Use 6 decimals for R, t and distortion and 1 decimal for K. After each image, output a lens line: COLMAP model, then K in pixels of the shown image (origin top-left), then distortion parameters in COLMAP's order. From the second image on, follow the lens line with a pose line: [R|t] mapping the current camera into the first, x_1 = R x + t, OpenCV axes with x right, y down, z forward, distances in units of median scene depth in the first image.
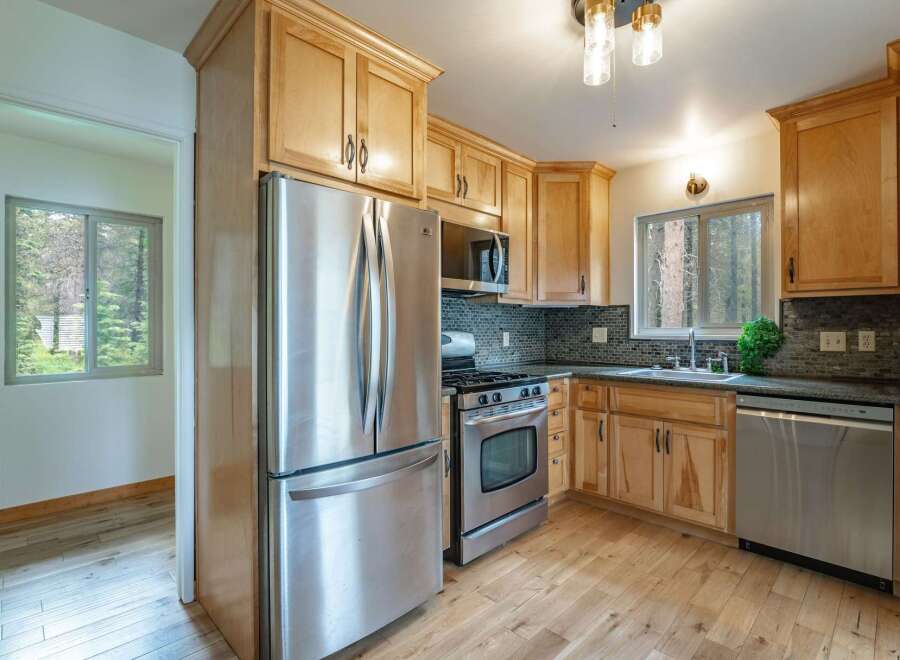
lens RADIAL K [[451.4, 0, 438.6], [0, 451.4, 324.3], [0, 0, 1]] dist [-0.004405, 0.000153]
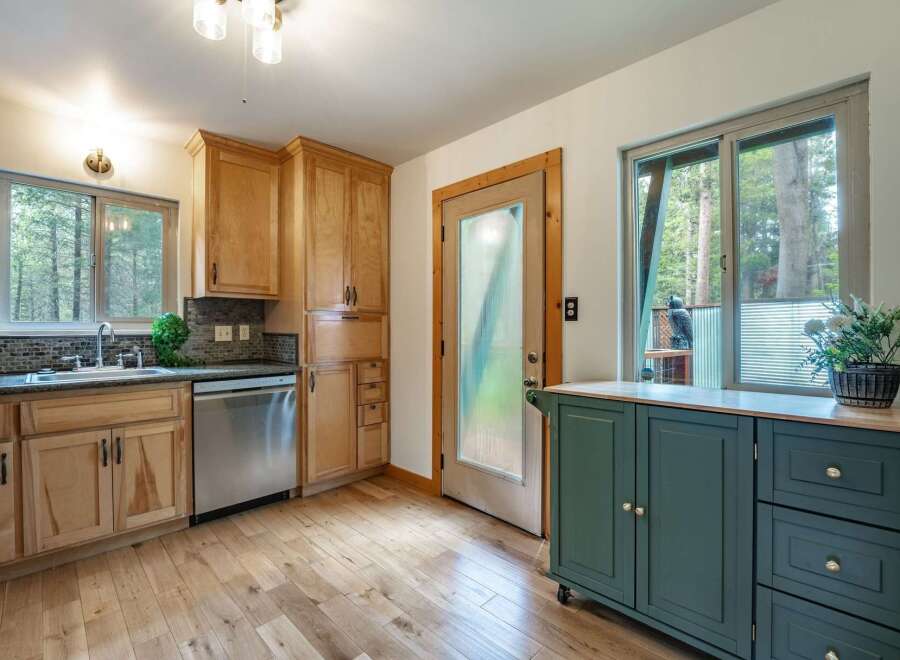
lens RADIAL K [[415.0, 0, 457.6], [0, 415.0, 326.1], [0, 0, 1]] dist [-0.020827, 0.000484]
pose [[-0.024585, 0.005976, 0.999680, -0.272518], [-0.005551, 0.999966, -0.006114, 0.018671], [-0.999682, -0.005699, -0.024551, 0.326227]]
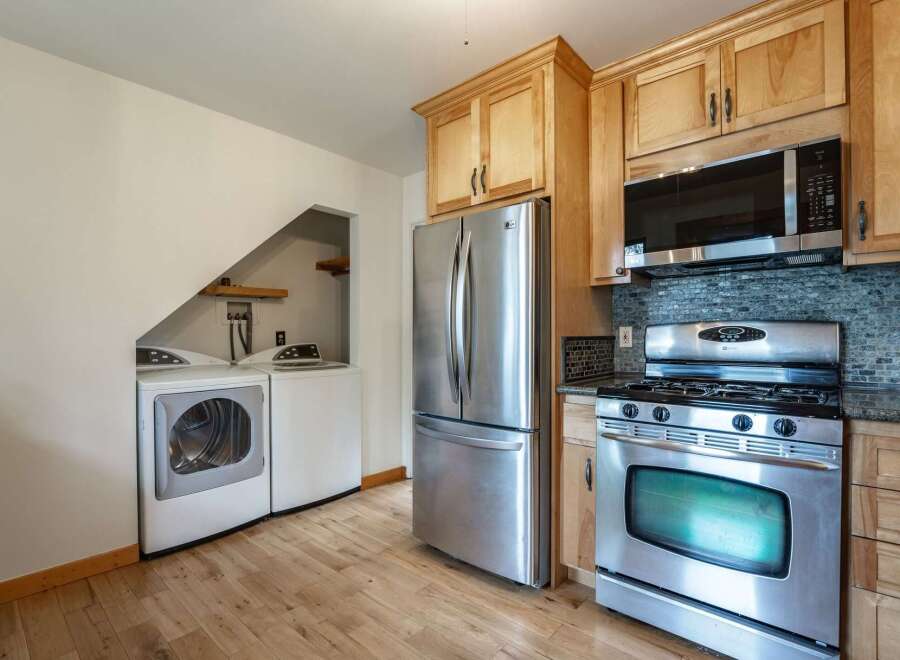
lens RADIAL K [[445.1, 0, 451.4], [0, 445.1, 332.8], [0, 0, 1]] dist [0.000882, 0.000128]
pose [[0.072427, -0.009341, -0.997330, 0.649282], [0.012632, 0.999885, -0.008447, 0.032550], [0.997294, -0.011986, 0.072536, 0.521833]]
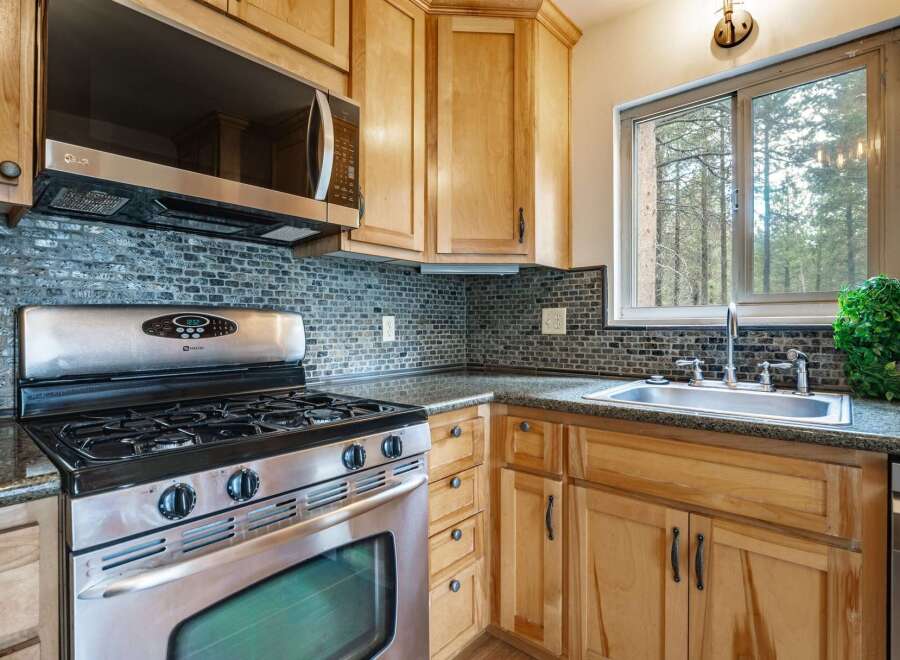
lens RADIAL K [[461.7, 0, 432.8], [0, 461.7, 327.0], [0, 0, 1]] dist [-0.011915, 0.000596]
pose [[0.998241, -0.003023, 0.059210, 0.209488], [0.002464, 0.999952, 0.009522, 0.031353], [-0.059236, -0.009359, 0.998200, 0.527670]]
